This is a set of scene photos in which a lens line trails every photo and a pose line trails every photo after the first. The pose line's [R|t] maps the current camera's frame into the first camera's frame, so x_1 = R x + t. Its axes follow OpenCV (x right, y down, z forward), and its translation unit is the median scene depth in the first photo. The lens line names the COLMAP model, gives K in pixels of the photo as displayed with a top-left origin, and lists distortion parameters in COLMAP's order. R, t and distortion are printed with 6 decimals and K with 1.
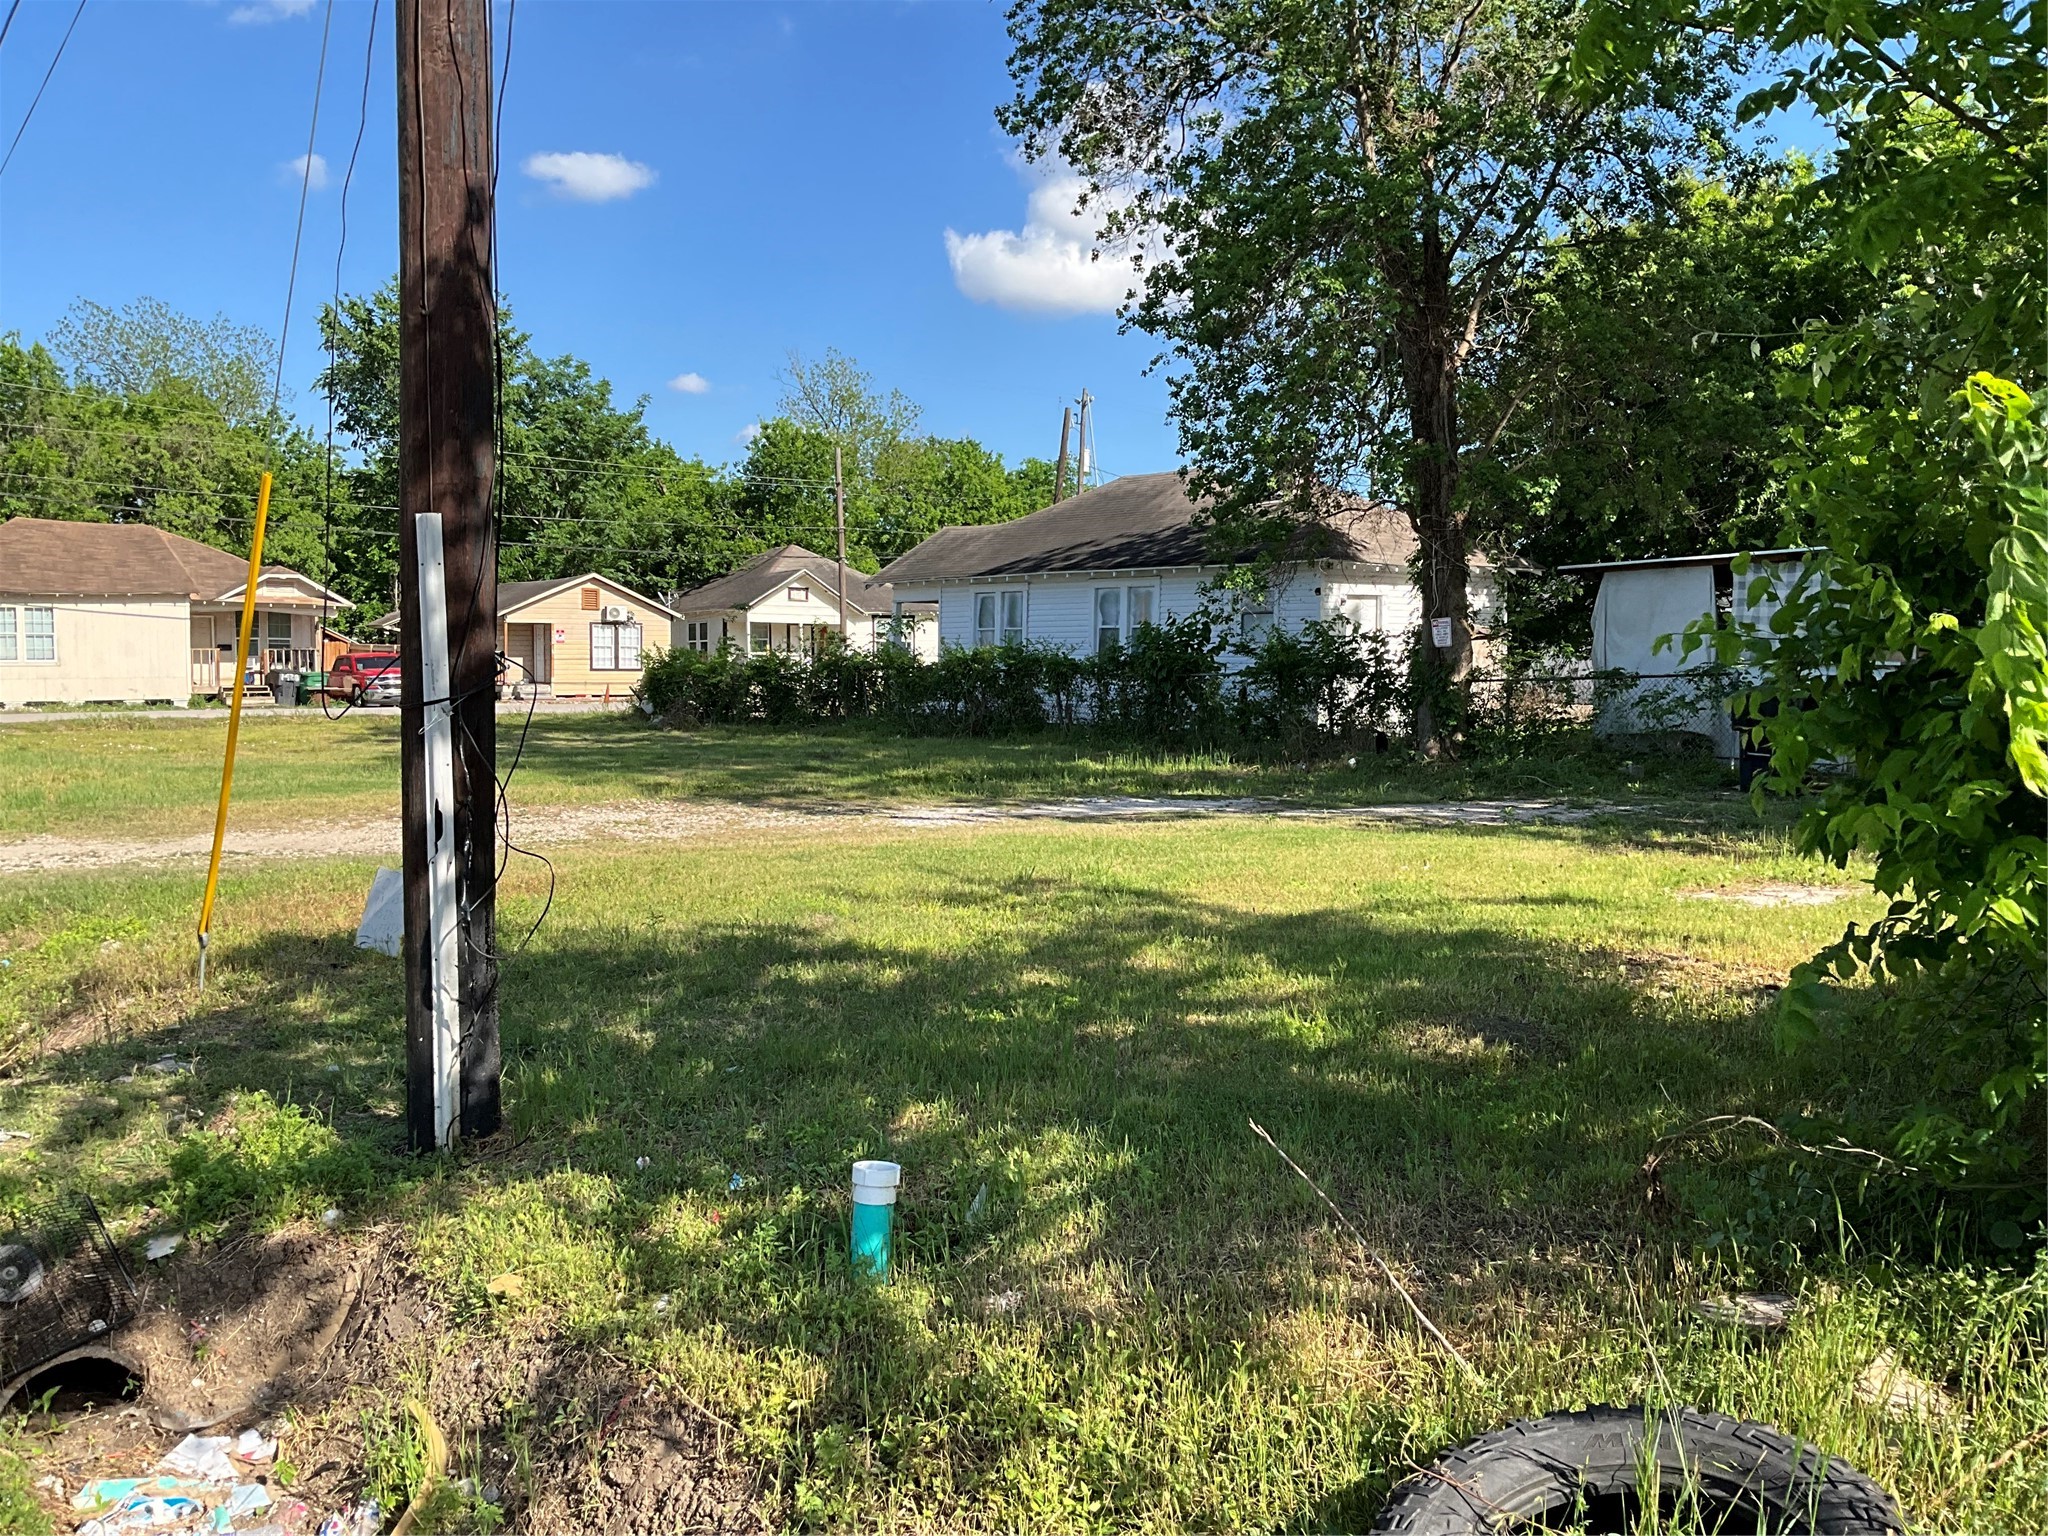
lens RADIAL K [[1698.7, 0, 1038.4], [0, 1698.7, 761.1], [0, 0, 1]] dist [0.081882, -0.171719]
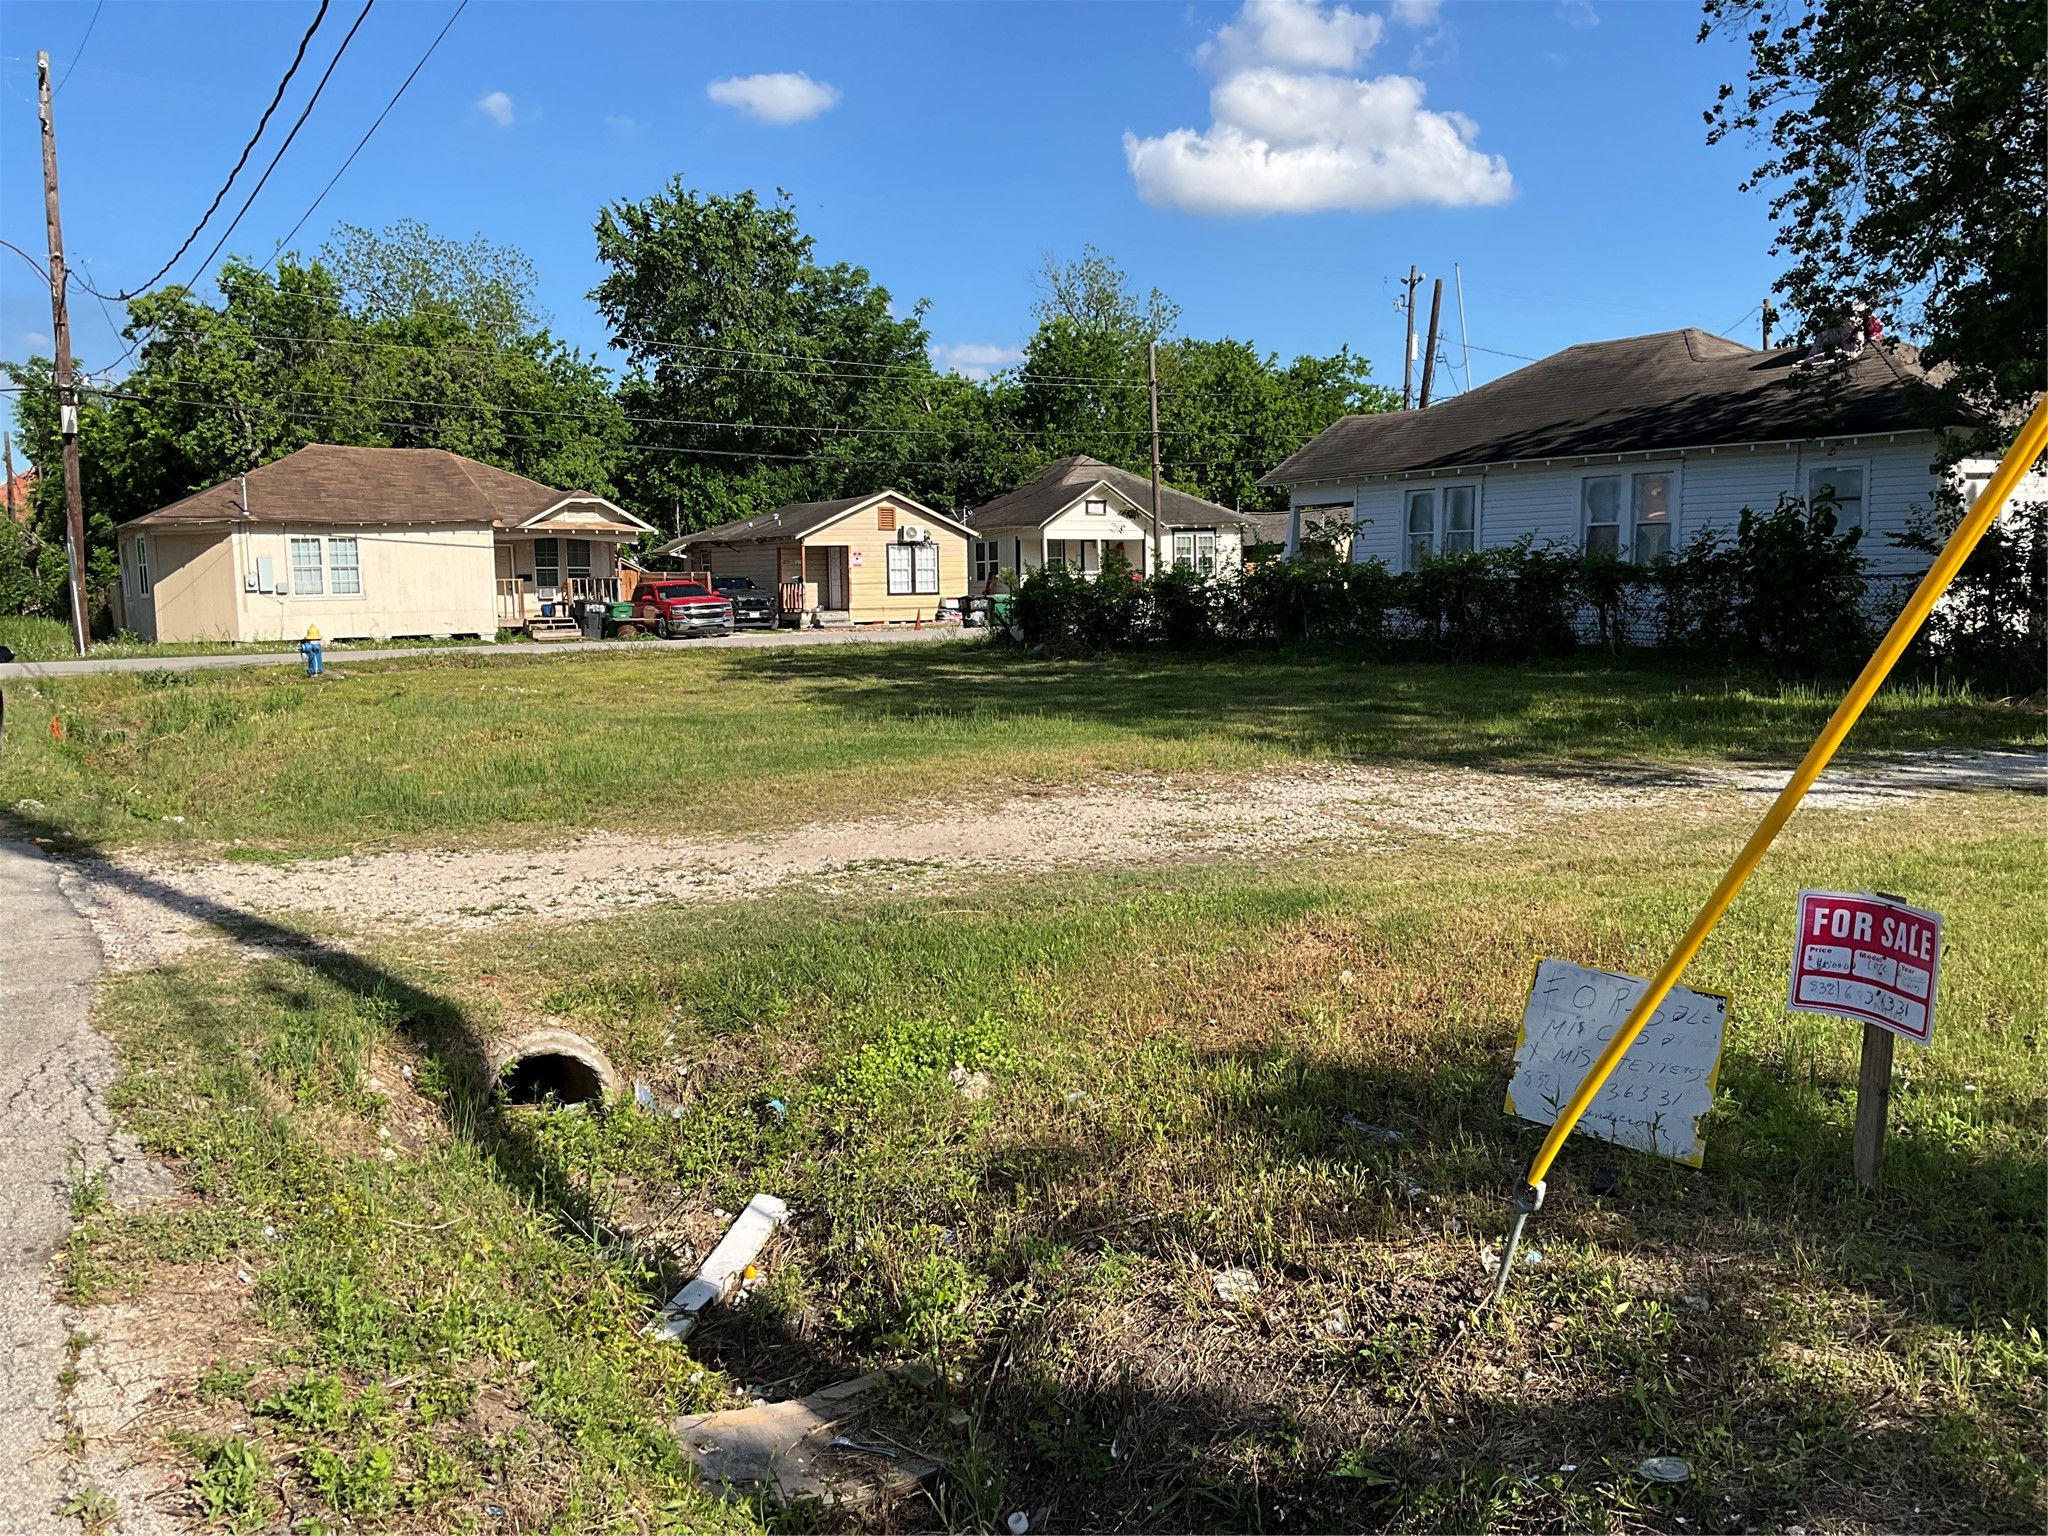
lens RADIAL K [[1690.9, 0, 1024.0], [0, 1690.9, 768.0], [0, 0, 1]] dist [0.110154, -0.232230]
pose [[0.992965, -0.008777, -0.118085, -0.078740], [0.014812, 0.998623, 0.050329, -0.003936], [0.117480, -0.051724, 0.991727, 0.079758]]
